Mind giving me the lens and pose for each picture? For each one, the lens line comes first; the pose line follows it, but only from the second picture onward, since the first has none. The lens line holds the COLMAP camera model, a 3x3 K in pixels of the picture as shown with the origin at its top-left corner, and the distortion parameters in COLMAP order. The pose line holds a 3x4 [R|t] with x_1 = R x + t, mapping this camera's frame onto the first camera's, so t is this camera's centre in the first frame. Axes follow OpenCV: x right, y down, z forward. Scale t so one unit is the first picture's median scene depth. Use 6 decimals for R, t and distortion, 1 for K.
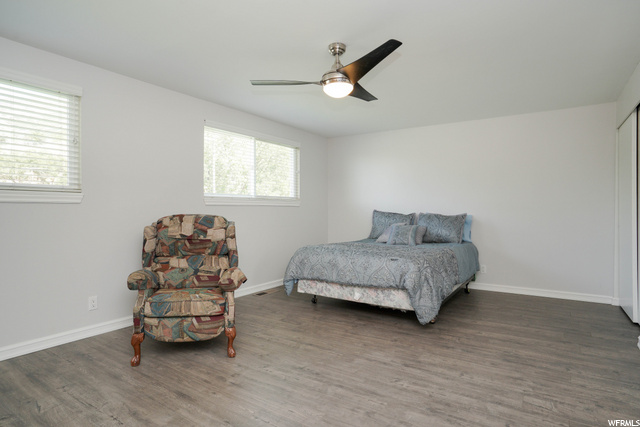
lens RADIAL K [[351.2, 0, 326.2], [0, 351.2, 213.8], [0, 0, 1]] dist [-0.029937, 0.002631]
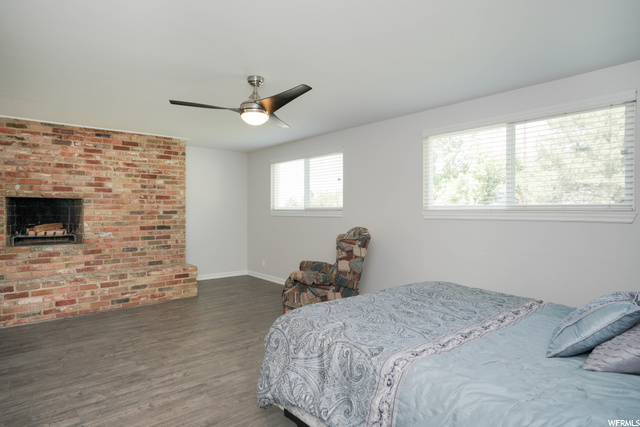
lens RADIAL K [[365.4, 0, 321.0], [0, 365.4, 214.1], [0, 0, 1]] dist [-0.028344, 0.004874]
pose [[-0.279751, 0.000989, -0.960072, 0.928982], [-0.009486, 0.999948, 0.003795, -0.052241], [0.960026, 0.010169, -0.279727, 1.322225]]
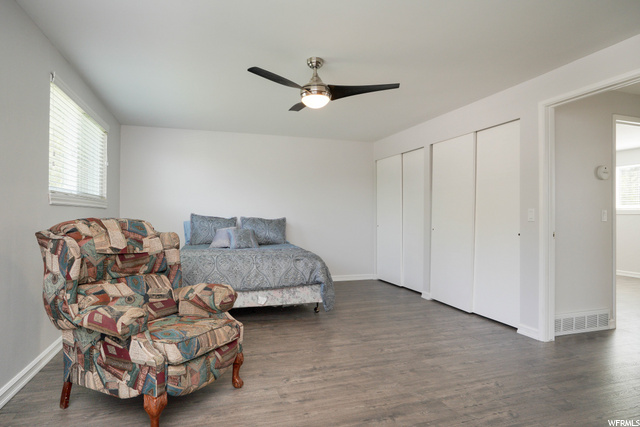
lens RADIAL K [[365.4, 0, 320.3], [0, 365.4, 212.9], [0, 0, 1]] dist [-0.028344, 0.004874]
pose [[0.631327, 0.010450, 0.775447, -0.712817], [0.002085, 0.999883, -0.015172, 0.003514], [-0.775514, 0.011196, 0.631231, 0.252499]]
